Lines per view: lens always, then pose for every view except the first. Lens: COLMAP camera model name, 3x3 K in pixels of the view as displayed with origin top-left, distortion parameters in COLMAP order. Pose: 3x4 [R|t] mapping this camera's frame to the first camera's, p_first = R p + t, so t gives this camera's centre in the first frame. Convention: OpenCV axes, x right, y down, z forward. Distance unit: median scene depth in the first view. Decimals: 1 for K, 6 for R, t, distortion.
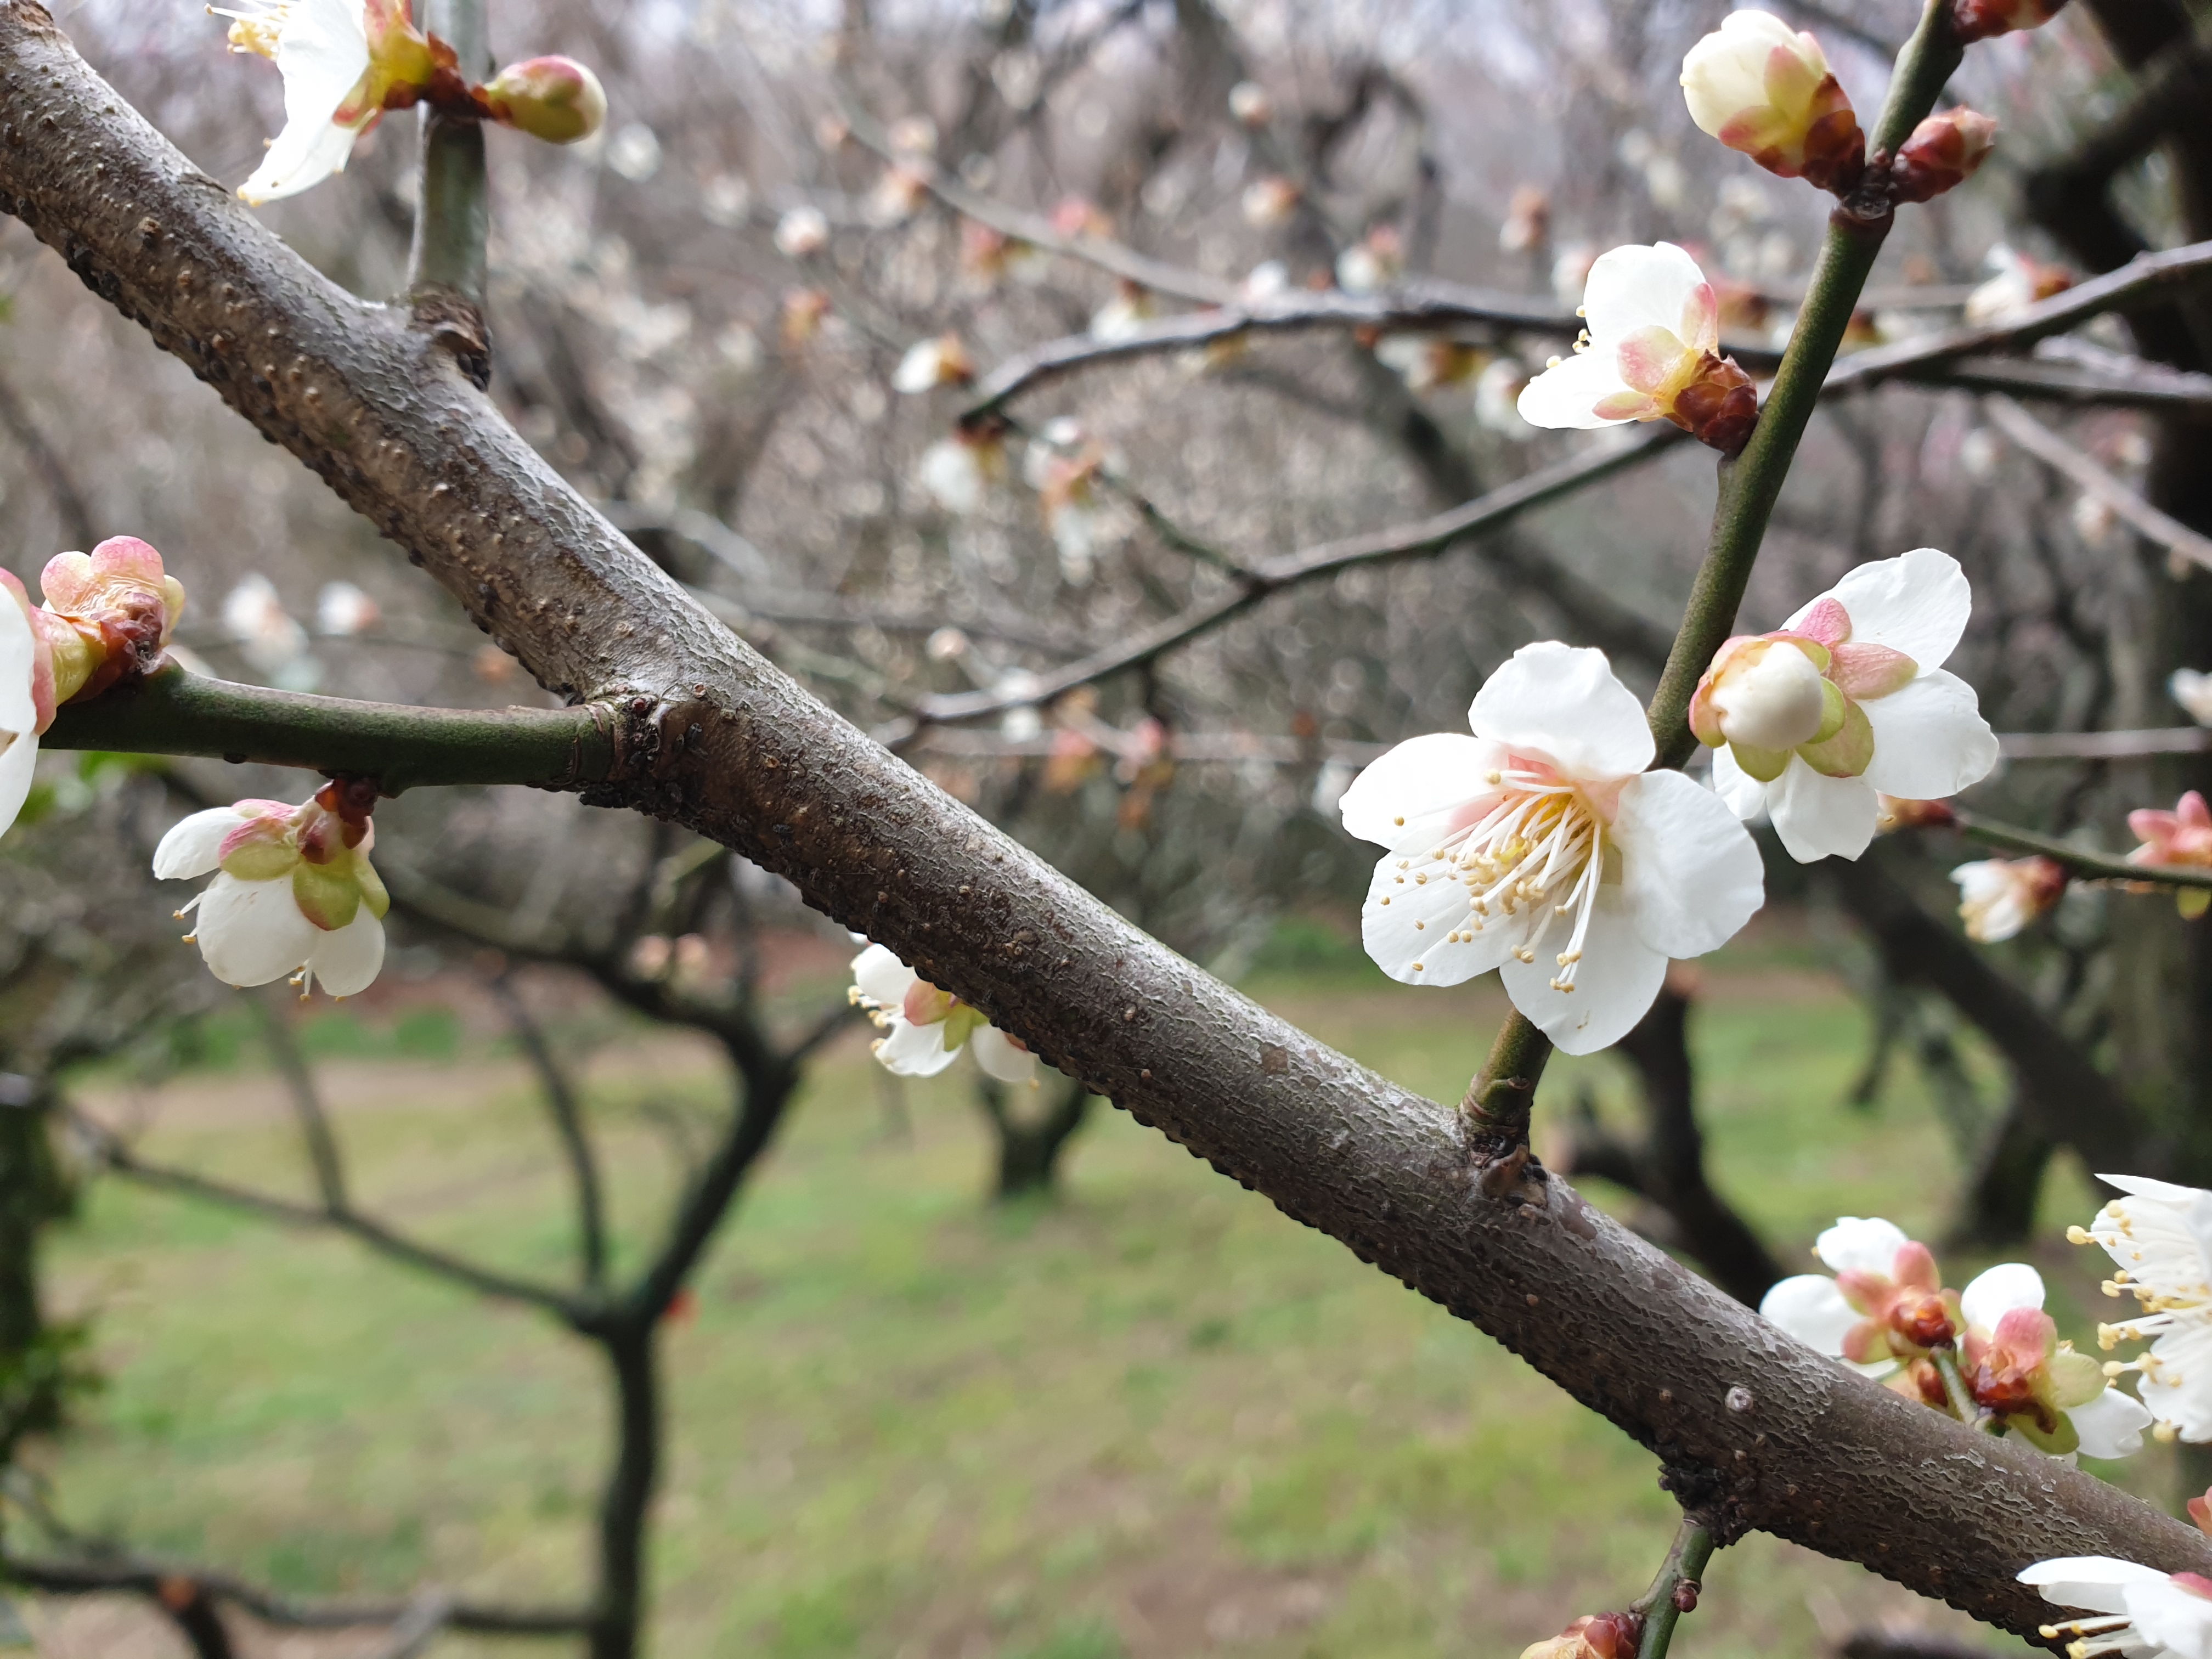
lens RADIAL K [[1684.6, 0, 1101.8], [0, 1684.6, 834.1], [0, 0, 1]] dist [-0.026104, 0.036125]
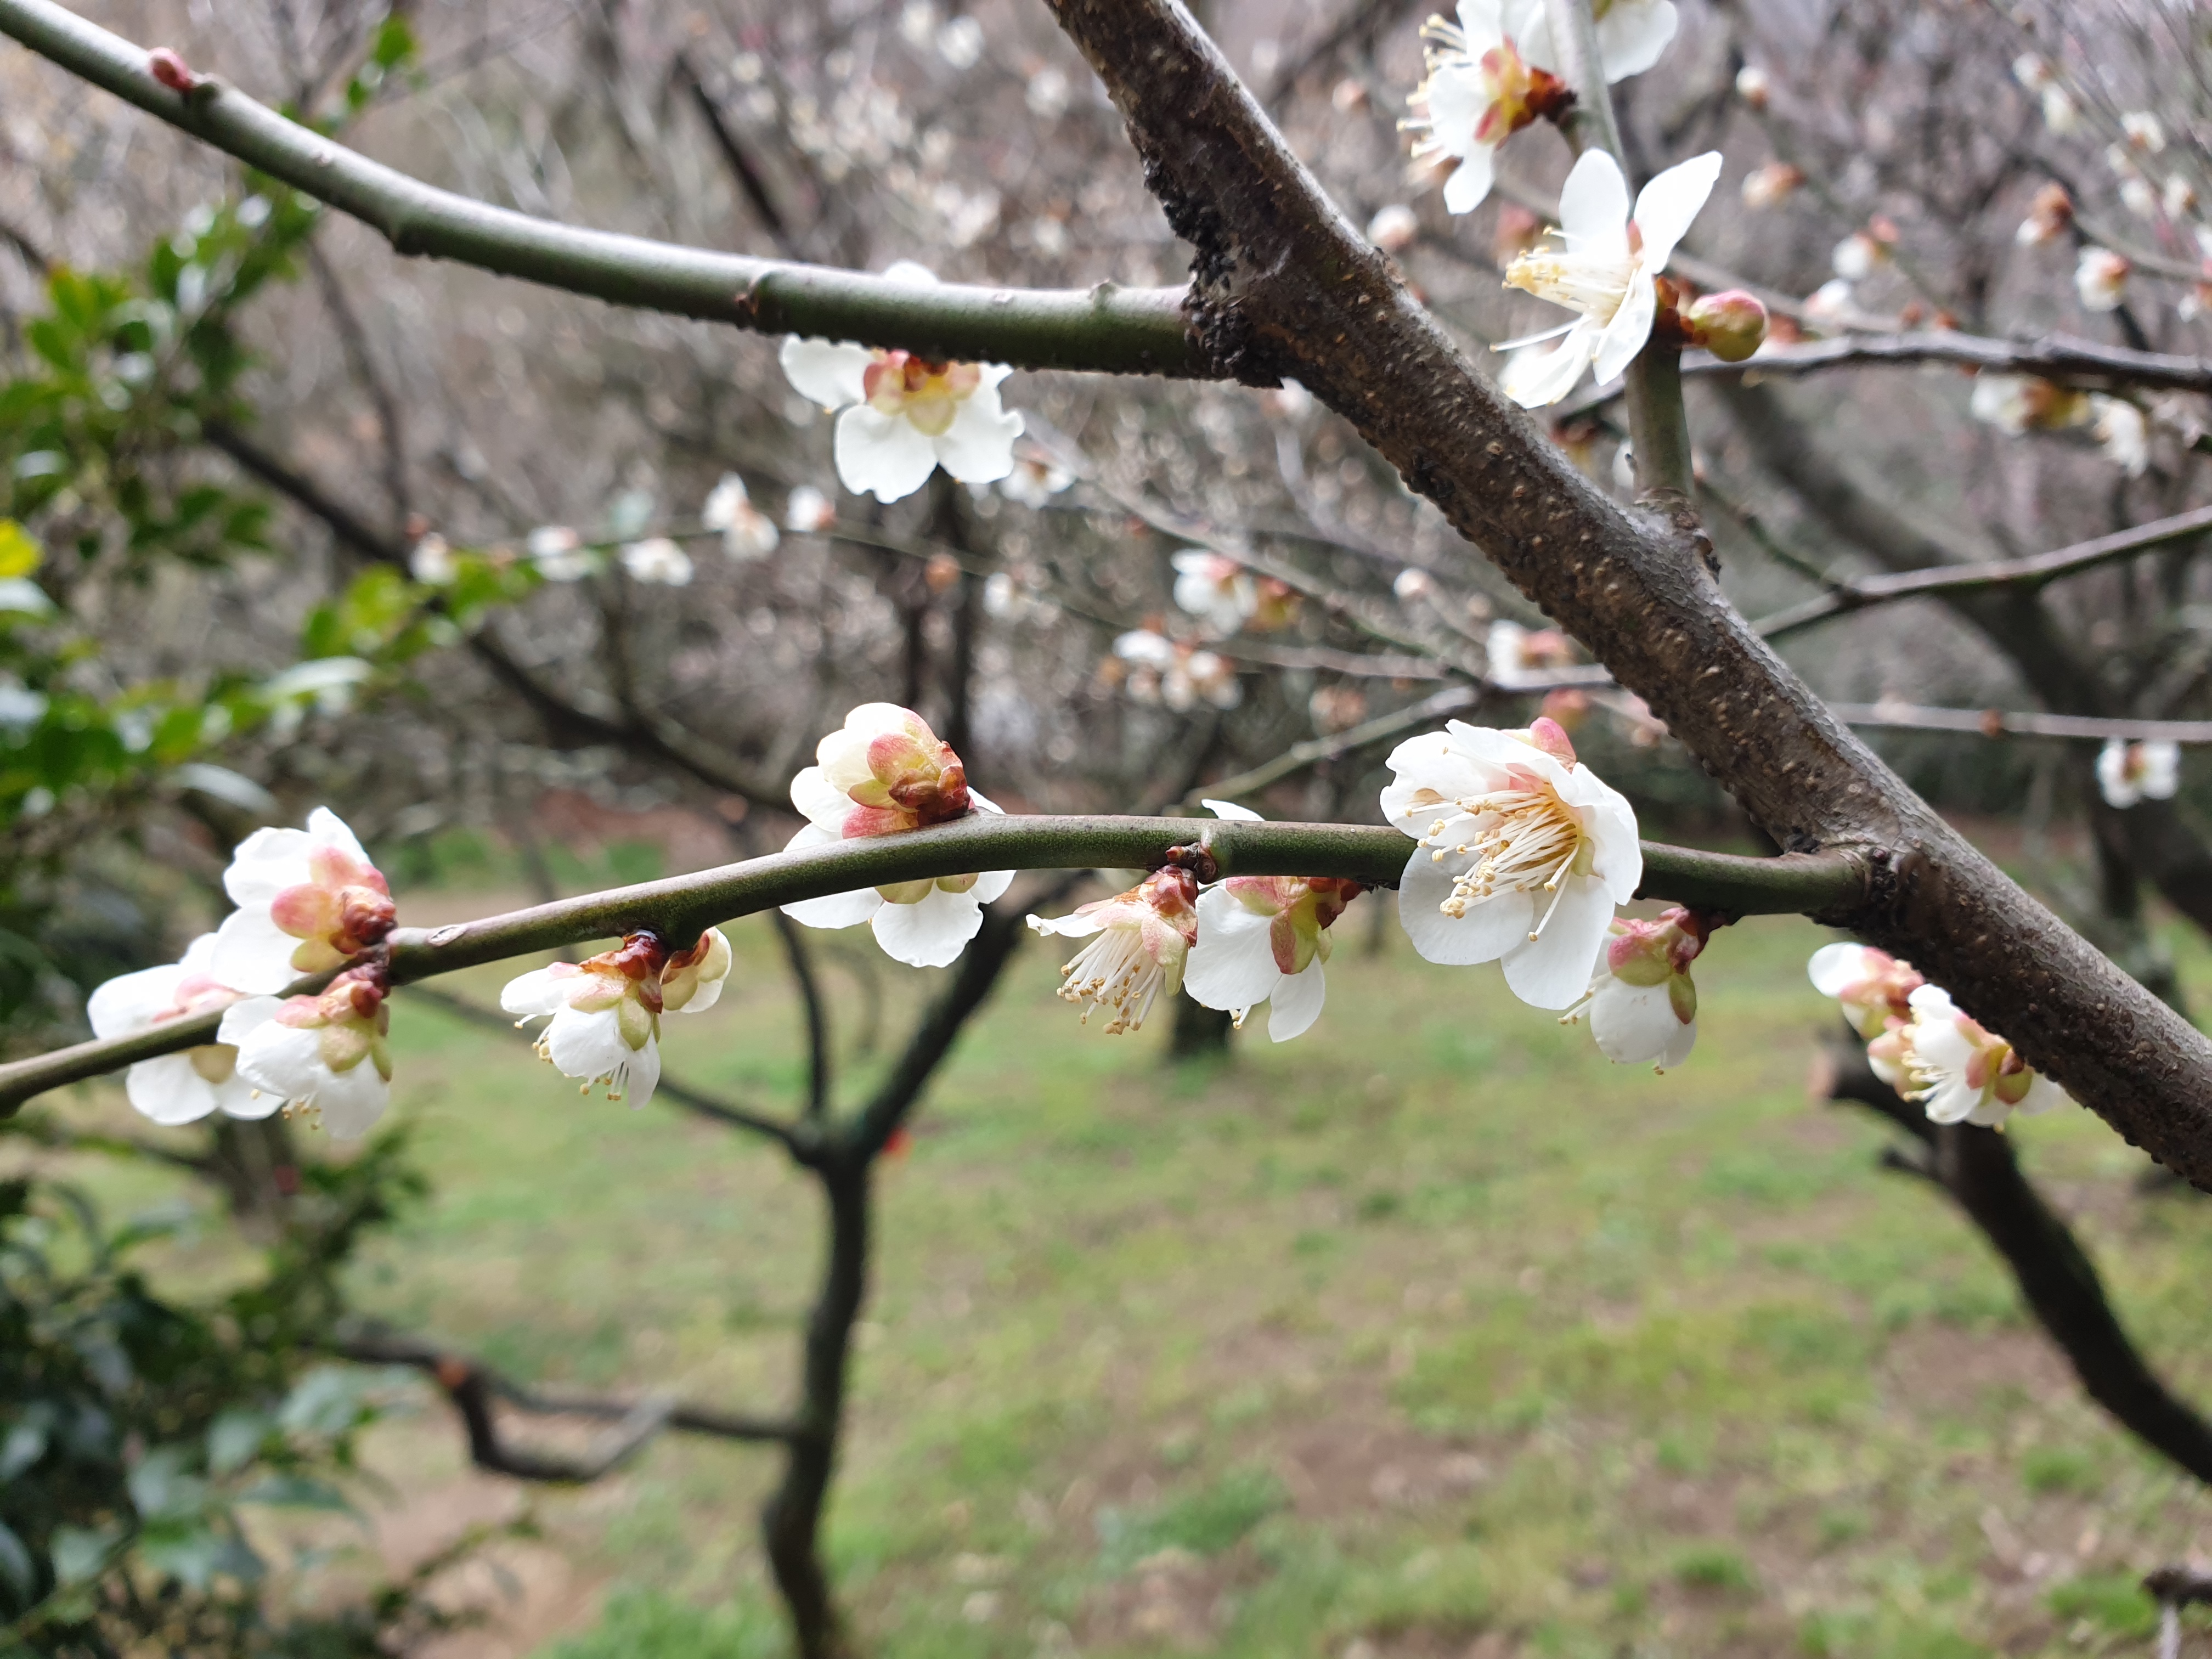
lens RADIAL K [[1715.4, 0, 1103.6], [0, 1715.4, 821.3], [0, 0, 1]] dist [0.050694, -0.056584]
pose [[0.996475, 0.066781, -0.050782, -0.772920], [-0.062240, 0.994326, 0.086265, -0.173086], [0.056255, -0.082801, 0.994977, -0.348172]]
